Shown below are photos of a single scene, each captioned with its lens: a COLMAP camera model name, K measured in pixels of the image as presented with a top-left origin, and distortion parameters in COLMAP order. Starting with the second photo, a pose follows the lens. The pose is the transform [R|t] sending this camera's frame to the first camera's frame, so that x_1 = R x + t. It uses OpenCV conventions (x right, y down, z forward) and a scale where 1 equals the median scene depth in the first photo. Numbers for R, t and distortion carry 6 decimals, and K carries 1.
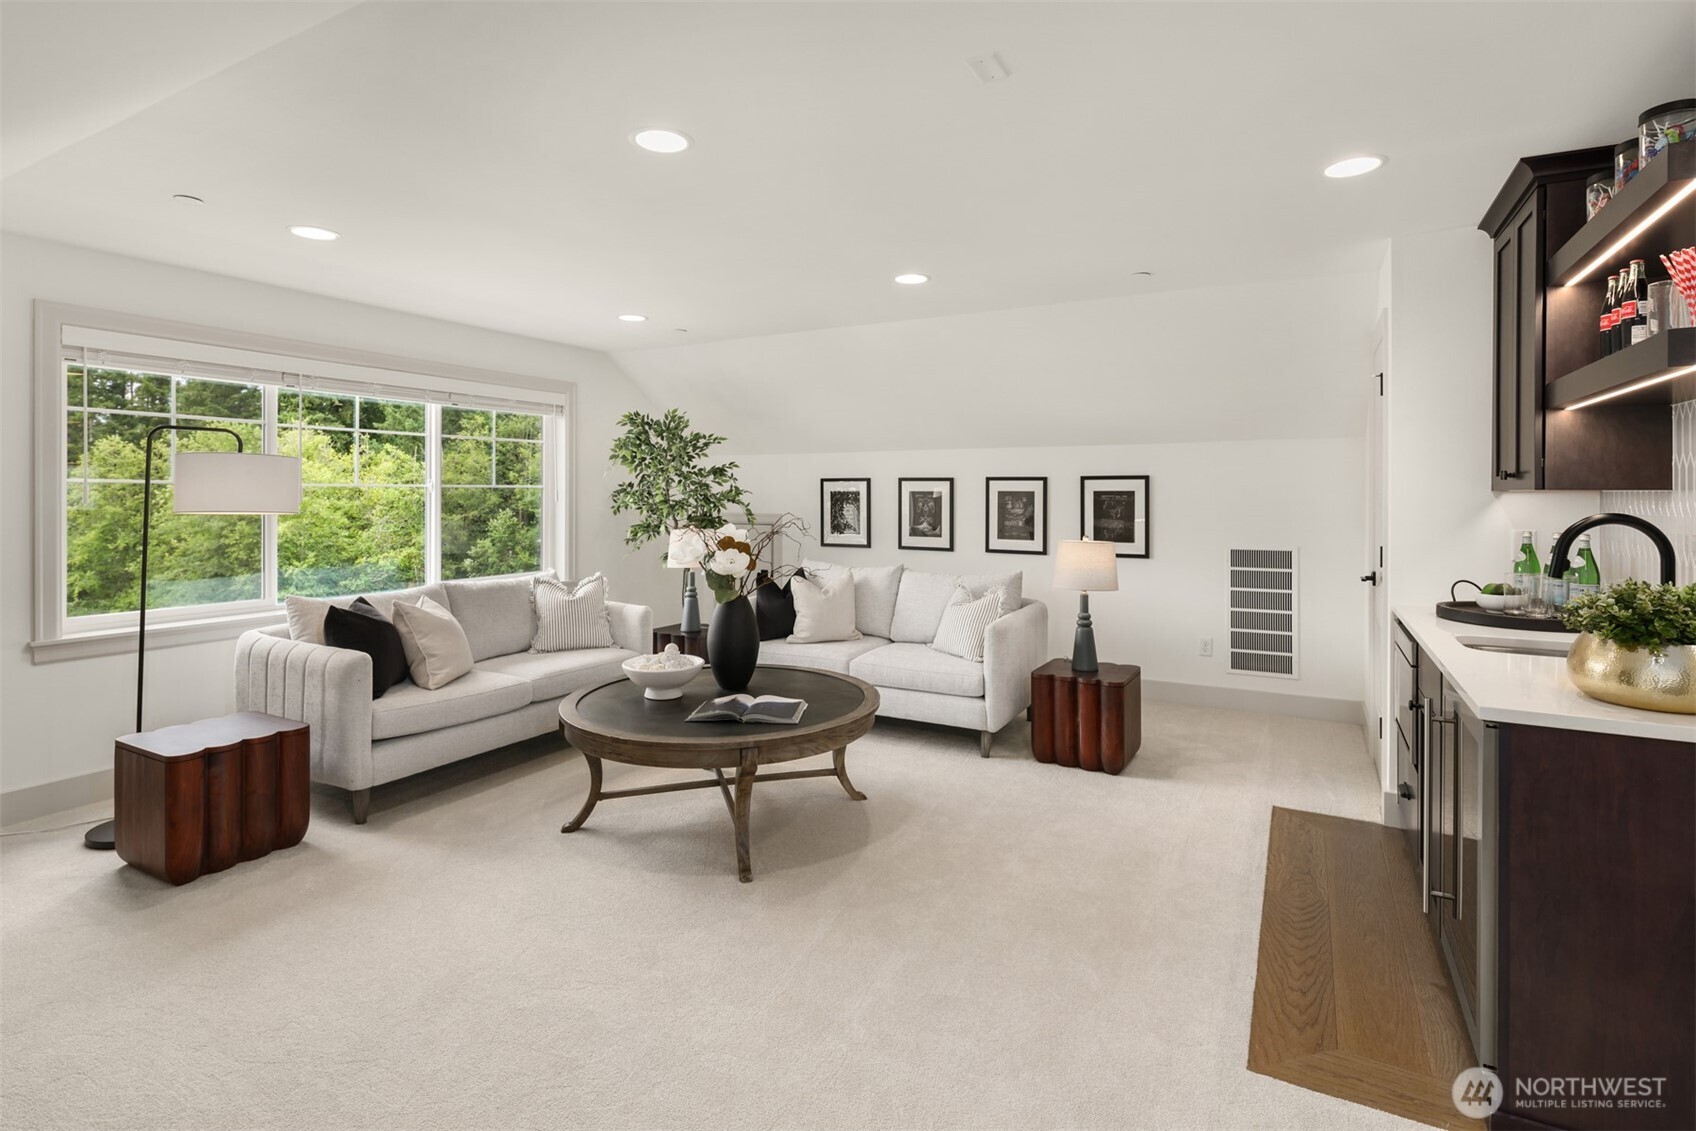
lens RADIAL K [[810.7, 0, 852.3], [0, 810.7, 534.1], [0, 0, 1]] dist [0.000233, -0.000162]
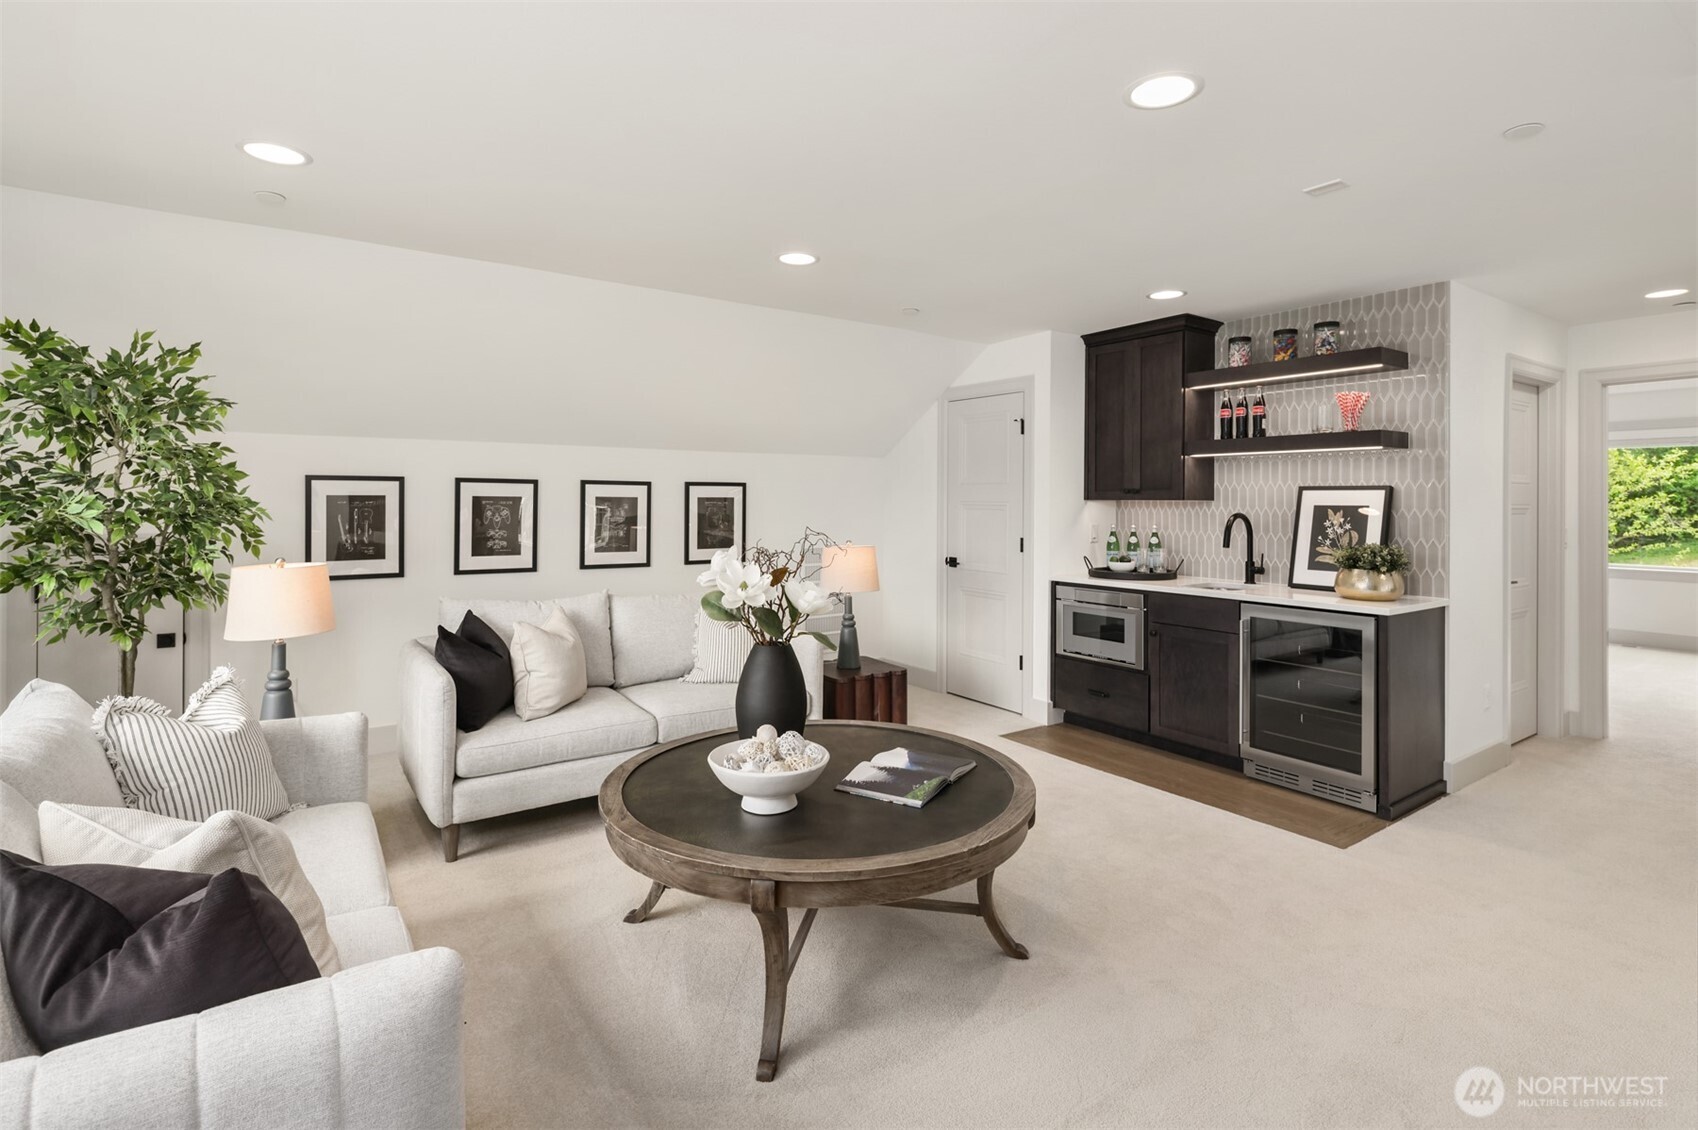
lens RADIAL K [[825.6, 0, 845.9], [0, 825.6, 508.7], [0, 0, 1]] dist [-0.002527, -0.000626]
pose [[0.429105, -0.007576, 0.903223, -0.528869], [0.039352, 0.999172, -0.010315, -0.022322], [-0.902397, 0.039970, 0.429047, 0.412900]]
